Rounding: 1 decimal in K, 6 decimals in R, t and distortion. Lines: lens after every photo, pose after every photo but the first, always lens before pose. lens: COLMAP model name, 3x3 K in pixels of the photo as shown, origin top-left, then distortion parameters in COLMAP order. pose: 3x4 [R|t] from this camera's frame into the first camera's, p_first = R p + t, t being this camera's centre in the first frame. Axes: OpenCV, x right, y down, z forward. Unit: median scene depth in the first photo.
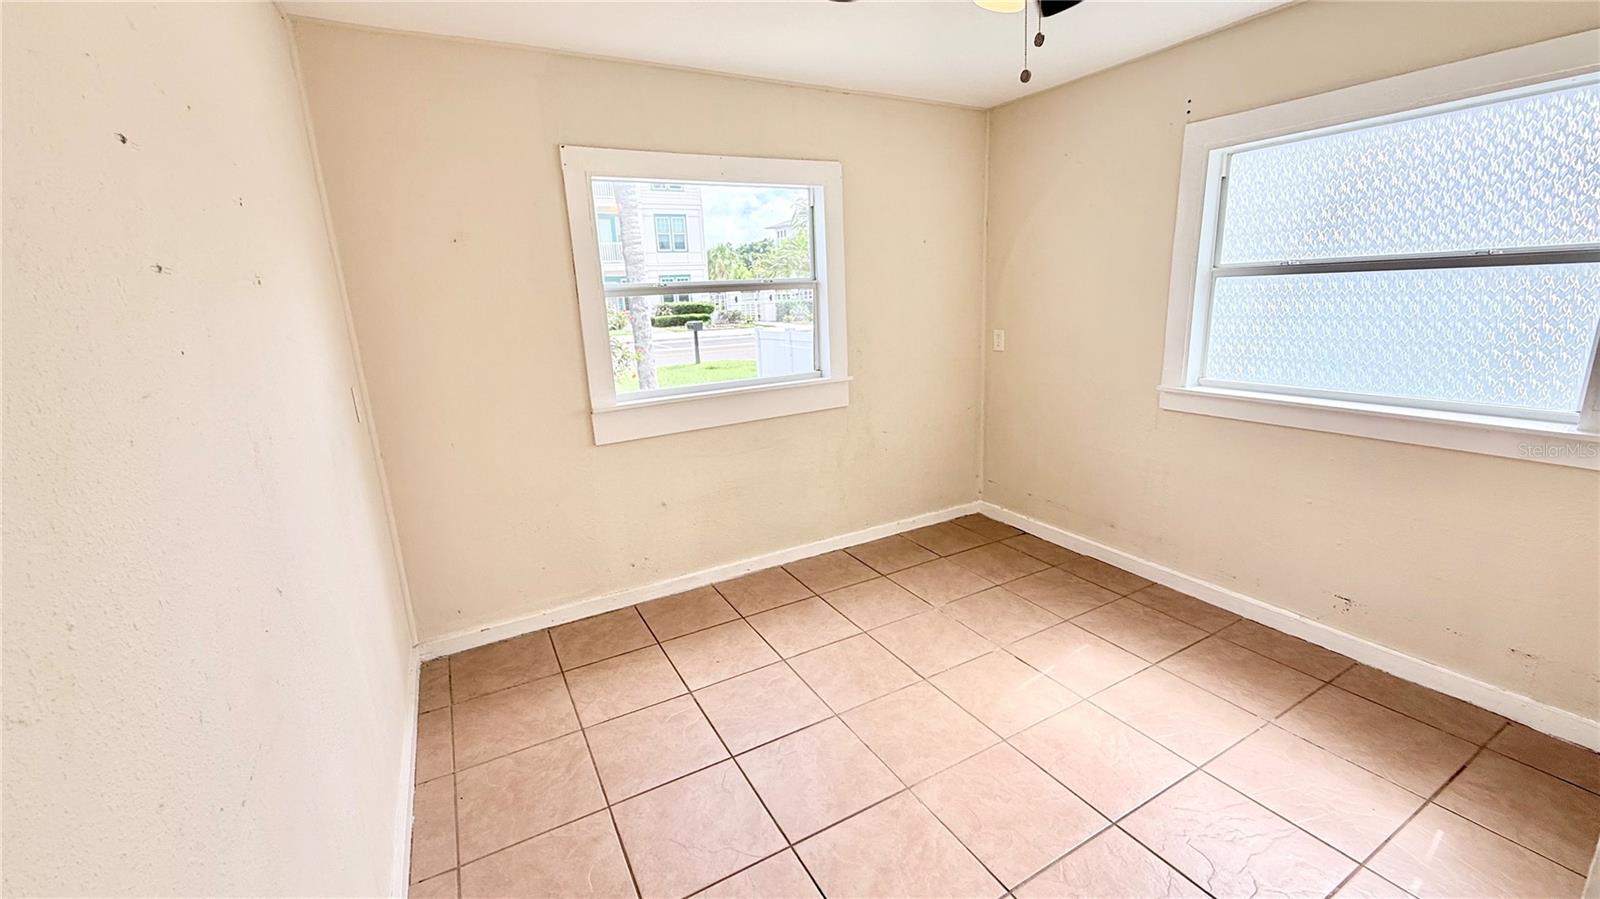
lens RADIAL K [[634.5, 0, 796.3], [0, 634.5, 447.2], [0, 0, 1]] dist [-0.002063, 0.000990]
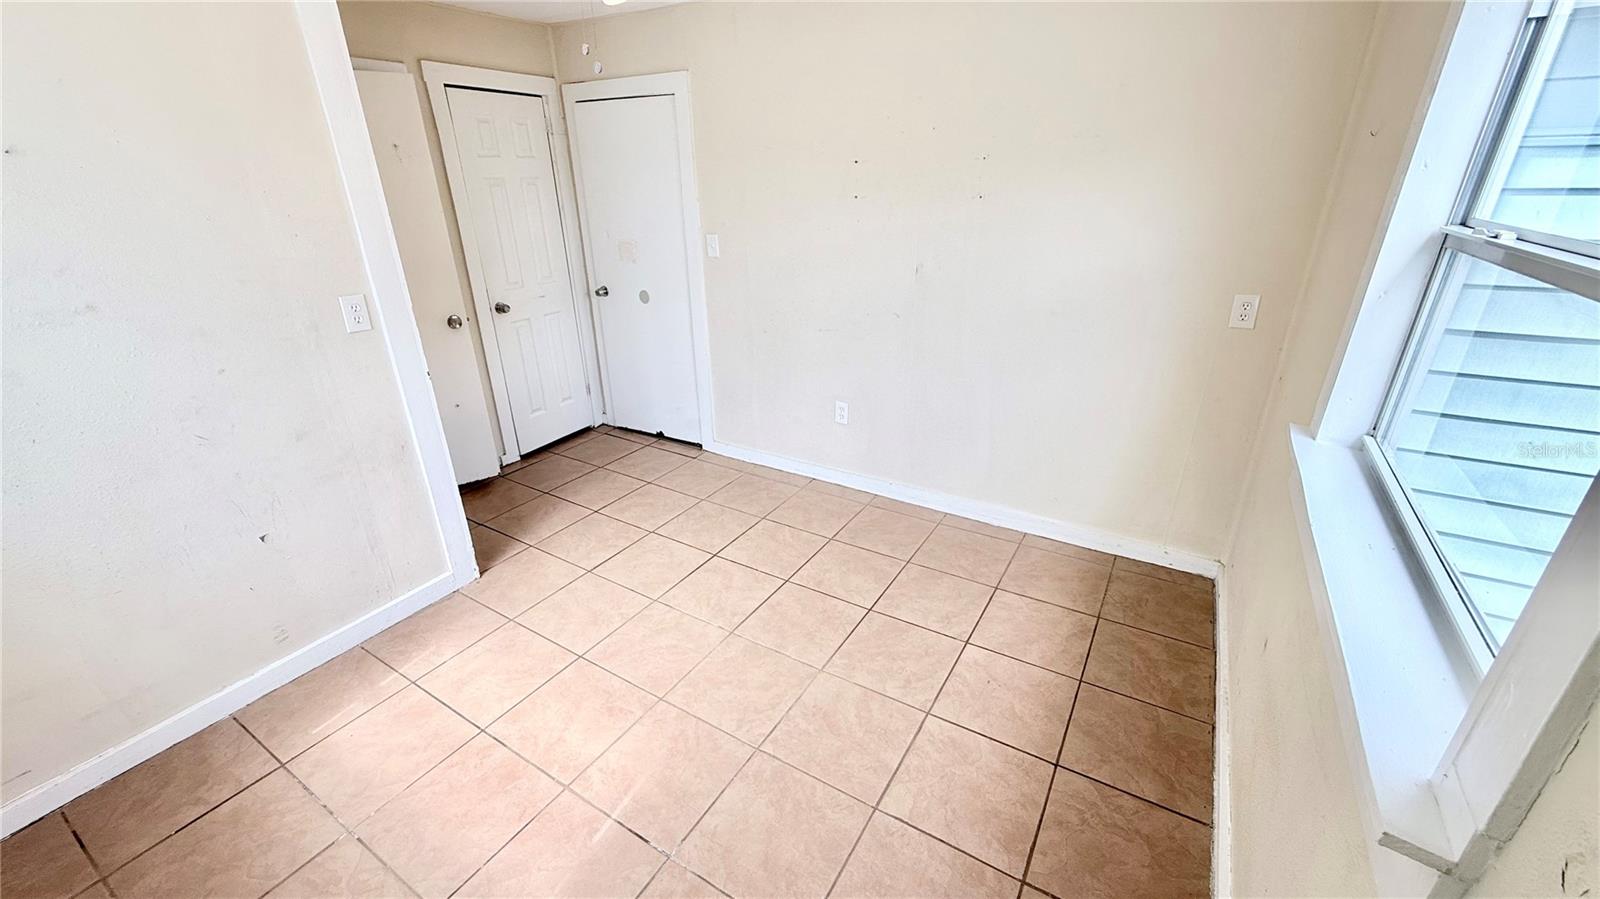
lens RADIAL K [[634.5, 0, 799.4], [0, 634.5, 451.5], [0, 0, 1]] dist [-0.002063, 0.000990]
pose [[-0.865723, 0.251654, -0.432659, 0.455655], [-0.068783, 0.796396, 0.600851, -0.472440], [0.495775, 0.549930, -0.672149, 1.509042]]
